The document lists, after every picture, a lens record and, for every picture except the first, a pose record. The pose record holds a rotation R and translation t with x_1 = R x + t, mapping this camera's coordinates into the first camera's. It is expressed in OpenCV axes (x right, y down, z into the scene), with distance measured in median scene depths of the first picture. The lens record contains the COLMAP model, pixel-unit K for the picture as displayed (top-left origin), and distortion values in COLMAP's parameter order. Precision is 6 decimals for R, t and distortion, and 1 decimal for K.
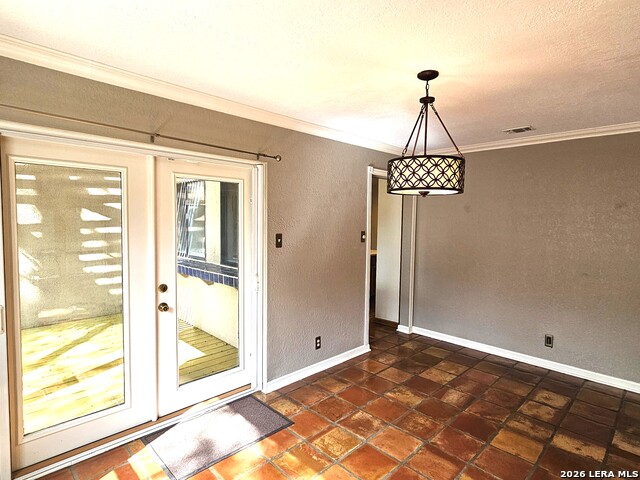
lens RADIAL K [[348.3, 0, 322.5], [0, 348.3, 239.0], [0, 0, 1]] dist [-0.001096, 0.000204]
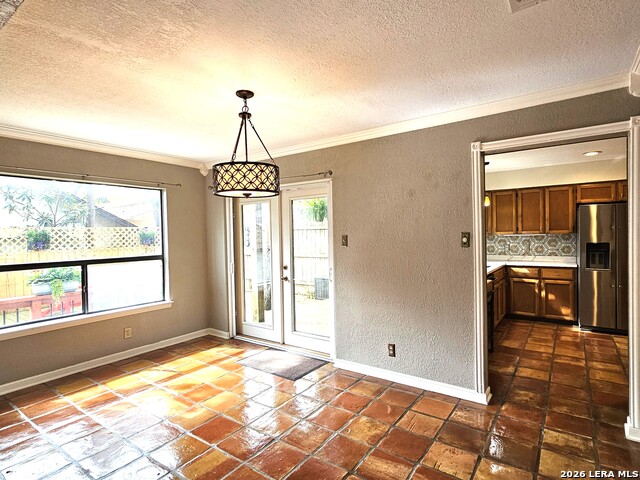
lens RADIAL K [[348.3, 0, 322.5], [0, 348.3, 239.0], [0, 0, 1]] dist [-0.001096, 0.000204]
pose [[0.163009, 0.002289, -0.986622, 1.010825], [-0.024921, 0.999688, -0.001798, 0.001401], [0.986310, 0.024881, 0.163015, 0.735653]]
